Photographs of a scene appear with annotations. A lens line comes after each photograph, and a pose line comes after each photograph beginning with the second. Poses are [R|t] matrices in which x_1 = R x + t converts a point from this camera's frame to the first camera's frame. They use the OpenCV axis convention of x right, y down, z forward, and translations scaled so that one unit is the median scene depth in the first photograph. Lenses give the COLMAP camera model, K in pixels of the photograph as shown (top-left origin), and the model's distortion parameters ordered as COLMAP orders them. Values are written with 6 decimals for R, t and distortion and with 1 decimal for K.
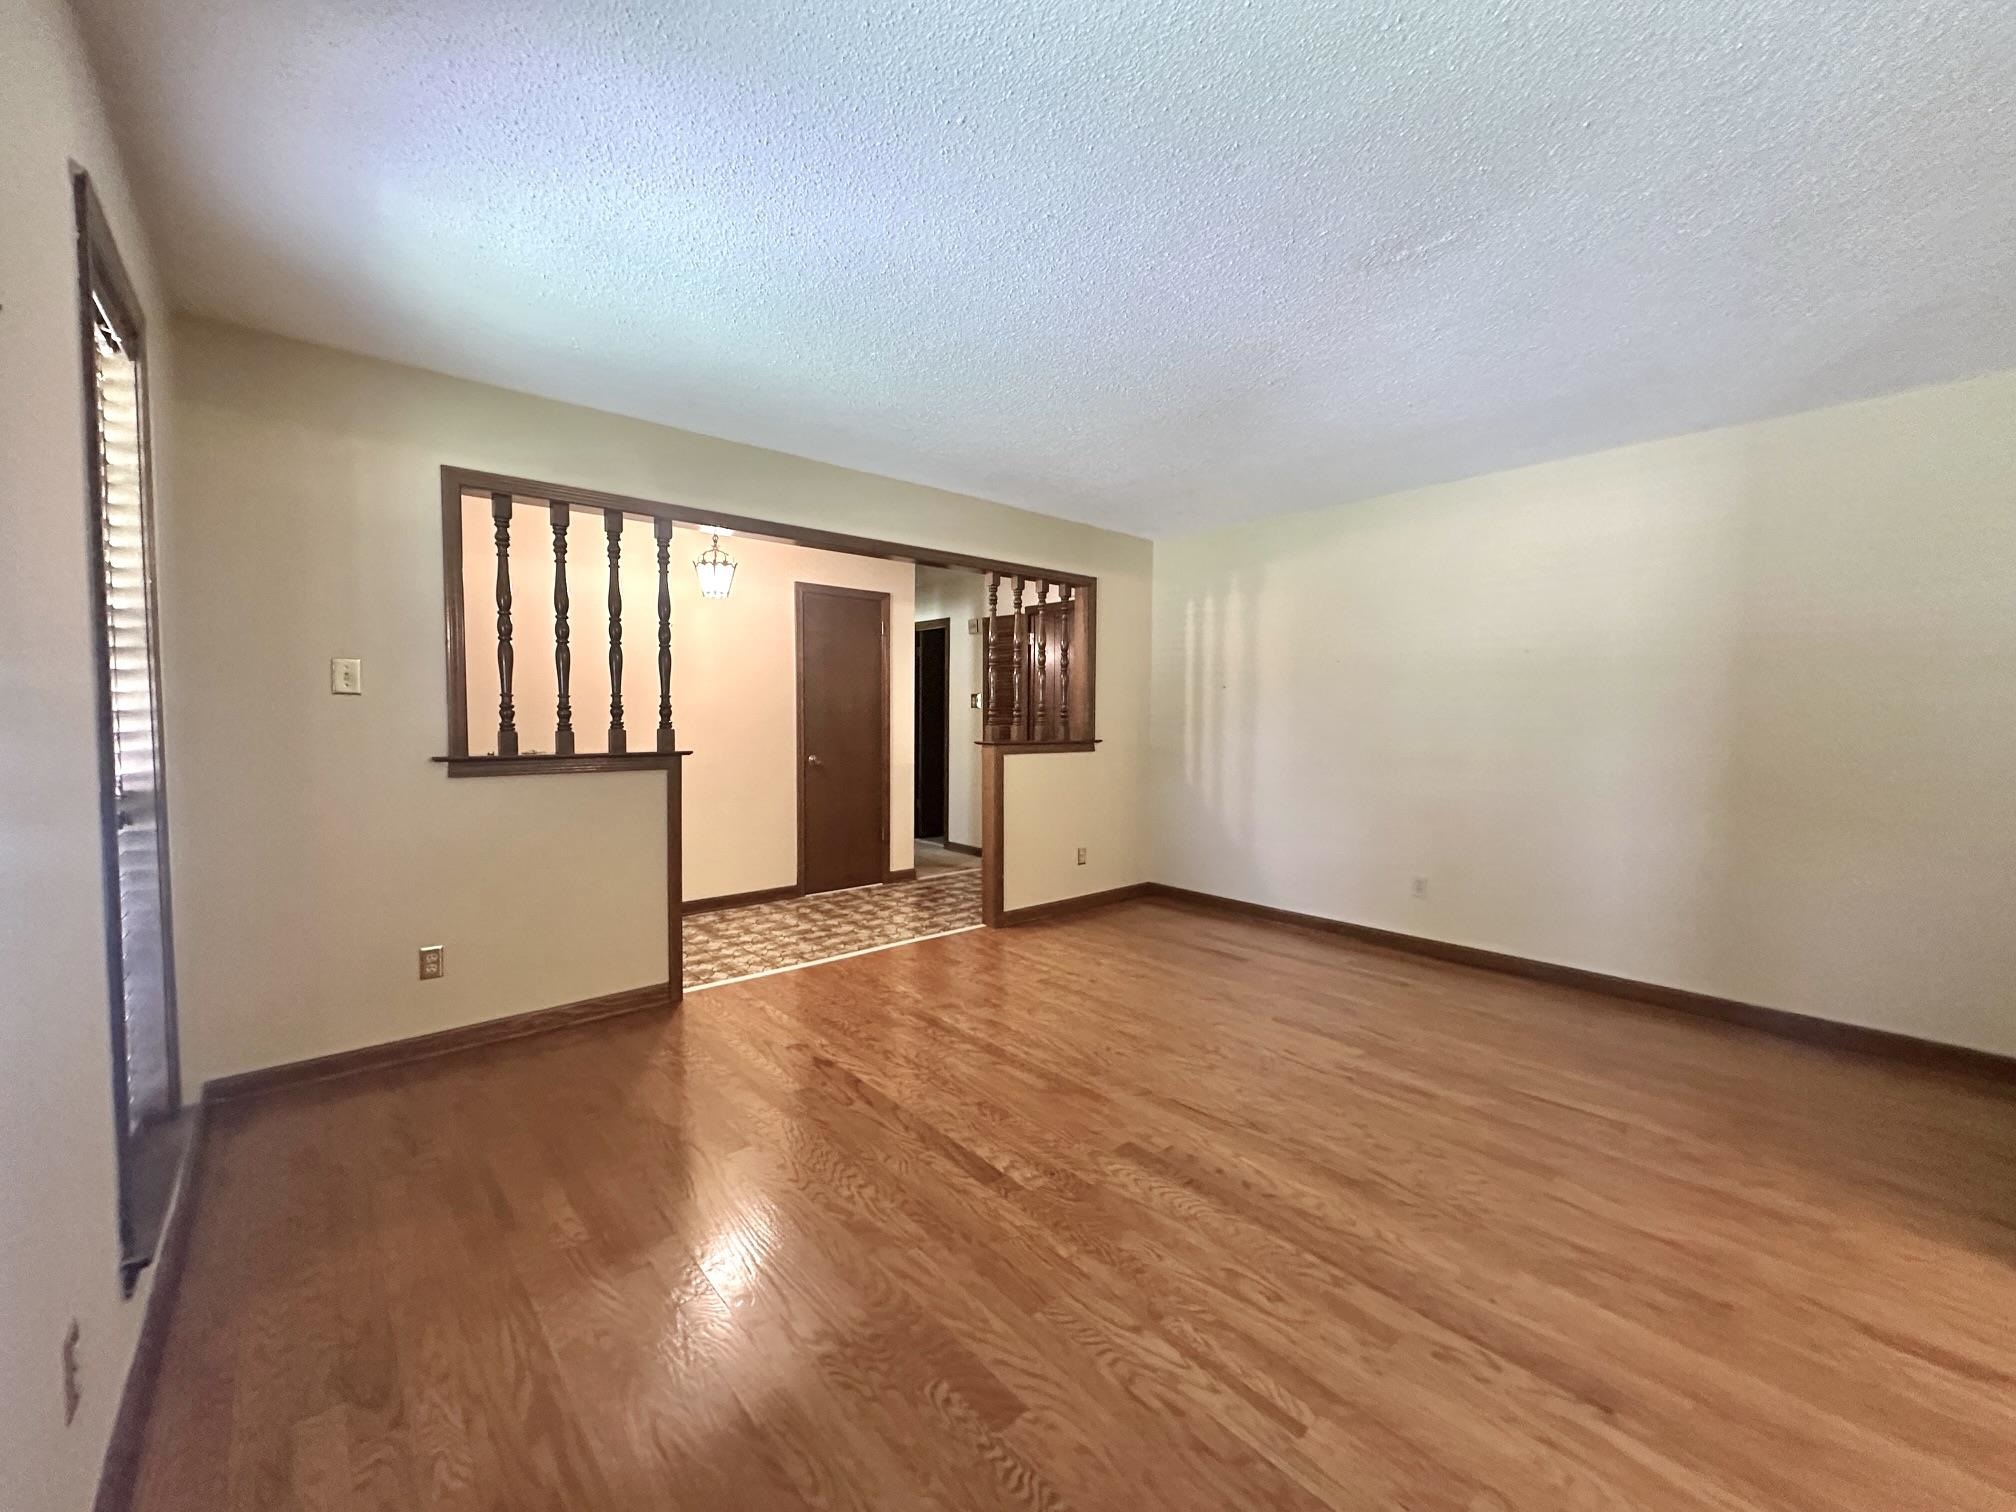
lens RADIAL K [[803.6, 0, 1007.7], [0, 803.6, 751.7], [0, 0, 1]] dist [-0.000010, -0.000021]
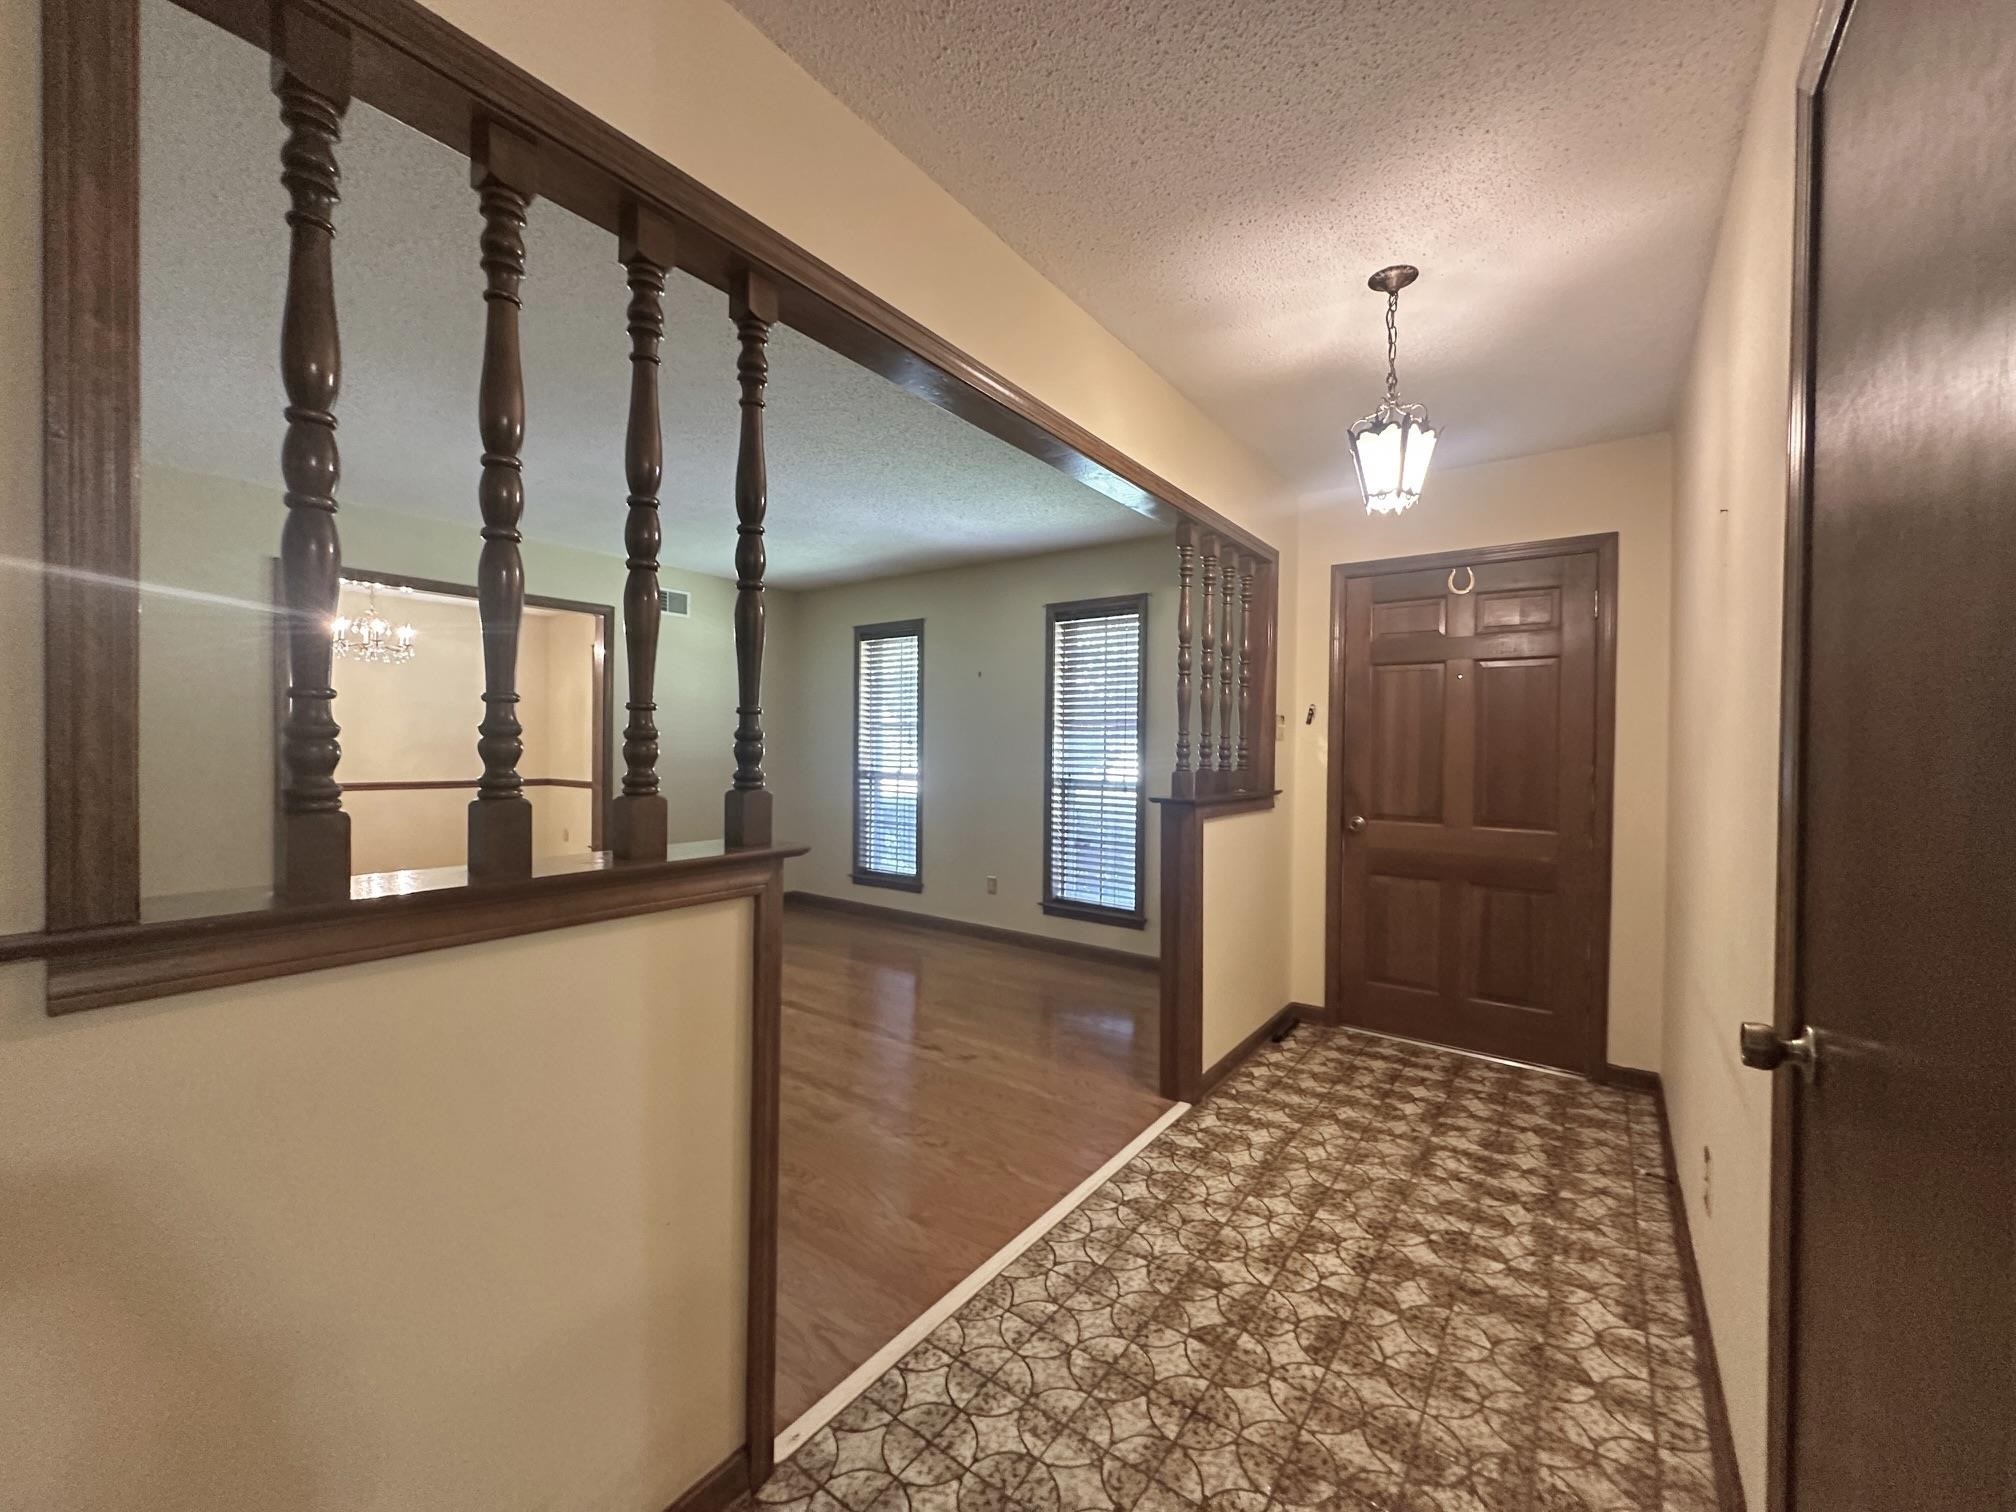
lens RADIAL K [[803.6, 0, 1007.7], [0, 803.6, 751.7], [0, 0, 1]] dist [-0.000010, -0.000021]
pose [[-0.975808, -0.015533, -0.218076, -0.064639], [-0.027614, 0.998241, 0.052461, -0.087874], [0.216877, 0.057214, -0.974521, 1.769903]]
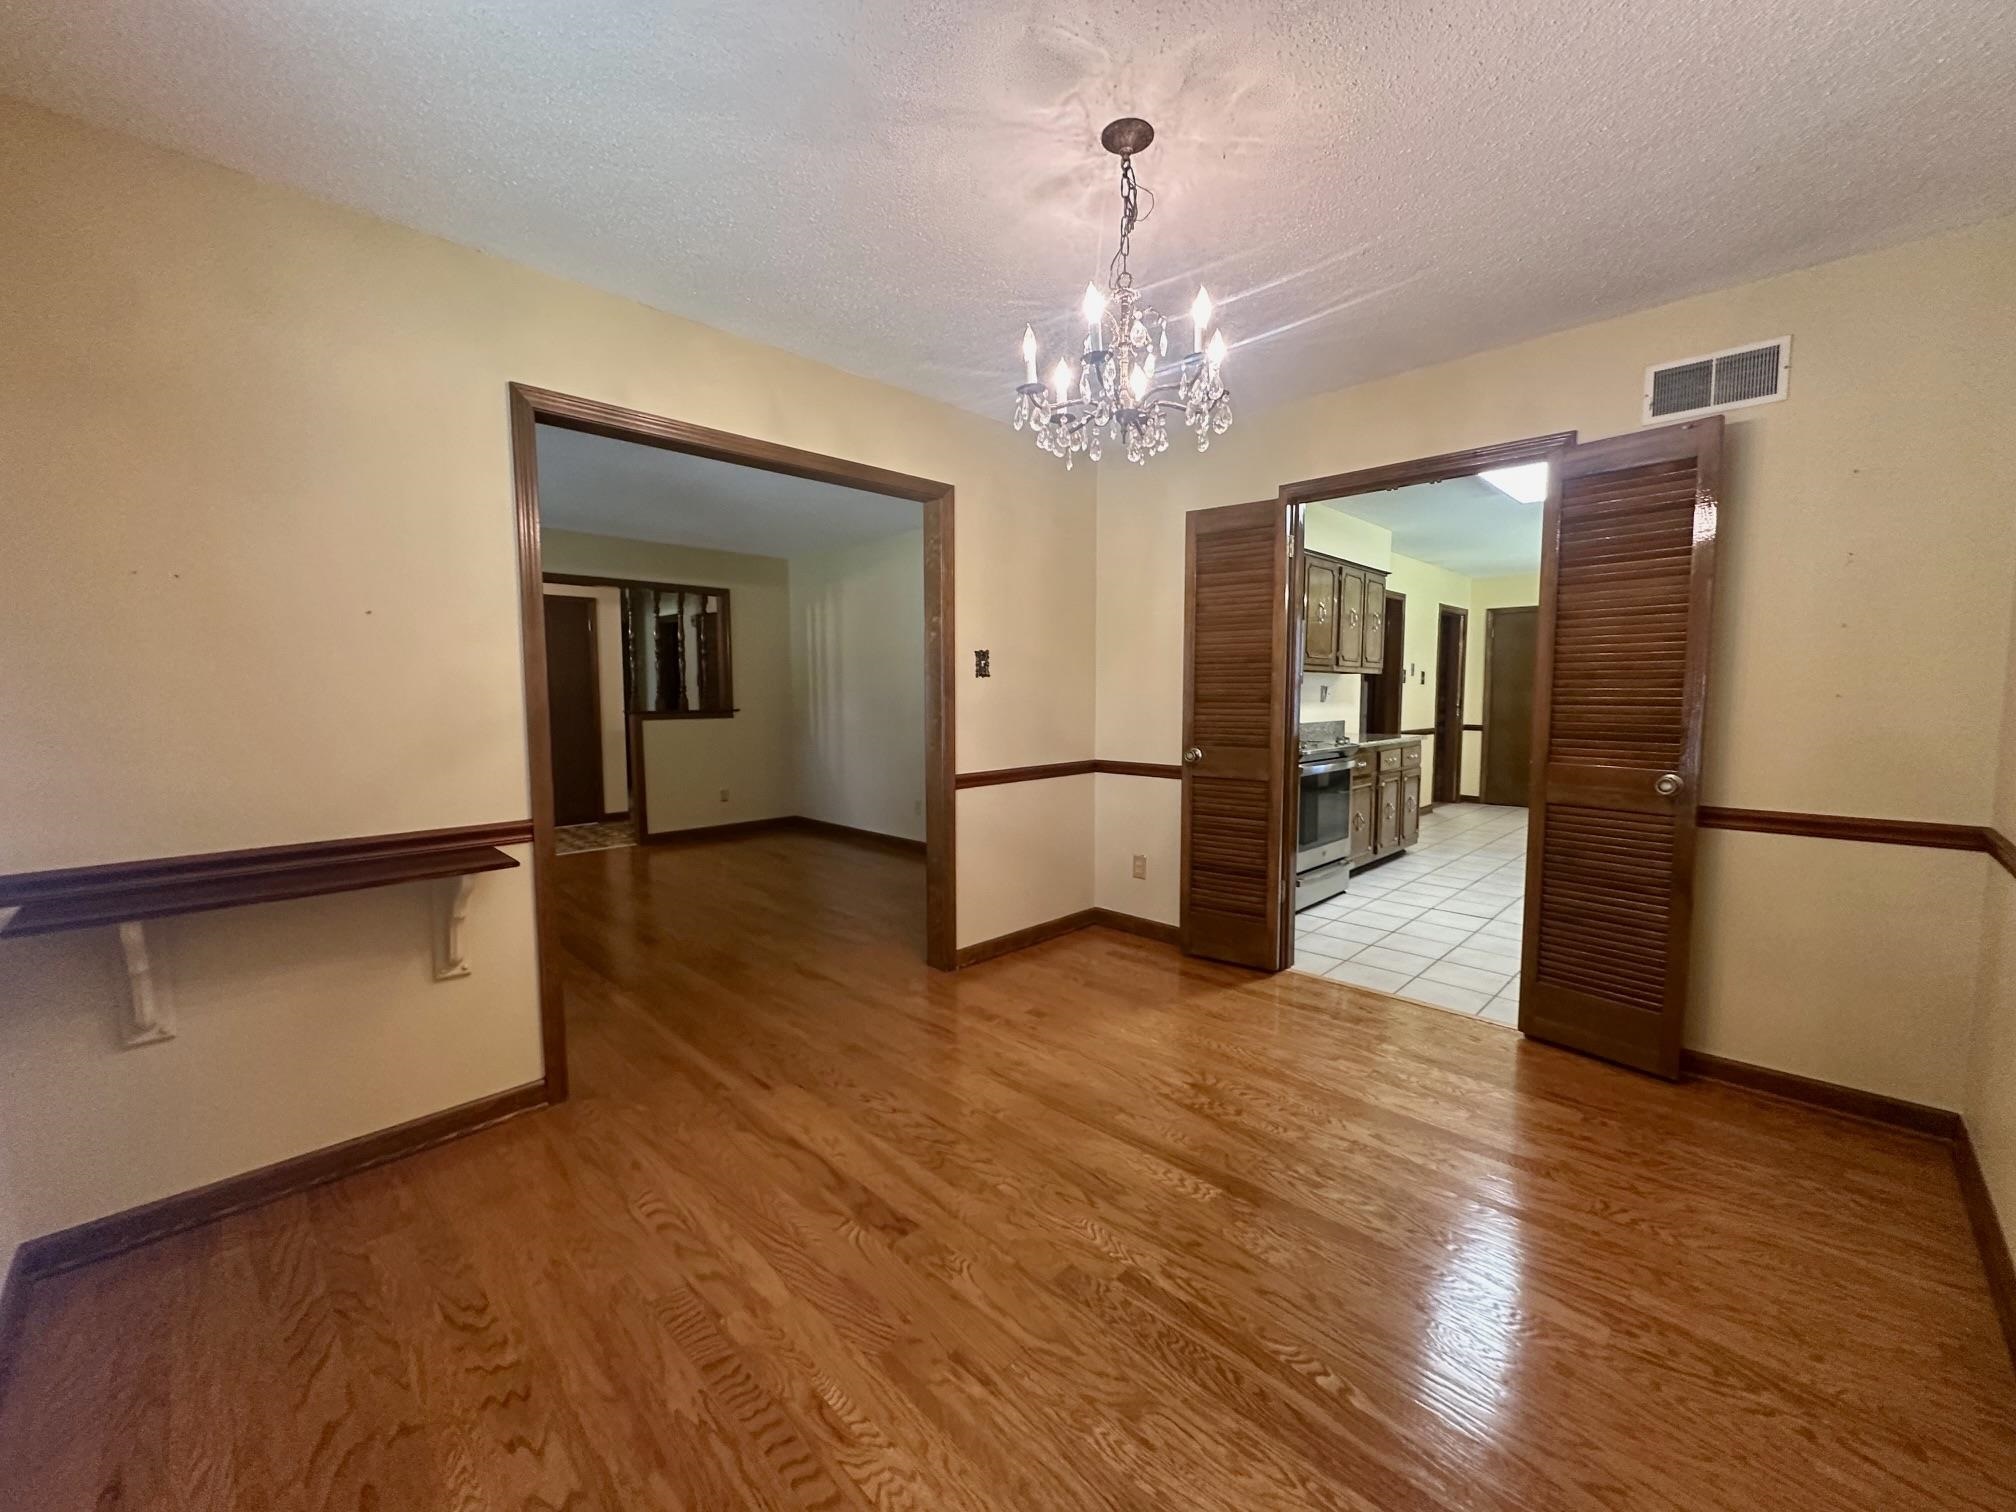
lens RADIAL K [[803.6, 0, 1007.7], [0, 803.6, 751.7], [0, 0, 1]] dist [-0.000010, -0.000021]
pose [[0.997567, -0.013835, 0.068329, 0.710417], [0.011893, 0.999516, 0.028757, 0.034799], [-0.068694, -0.027875, 0.997248, -0.570848]]
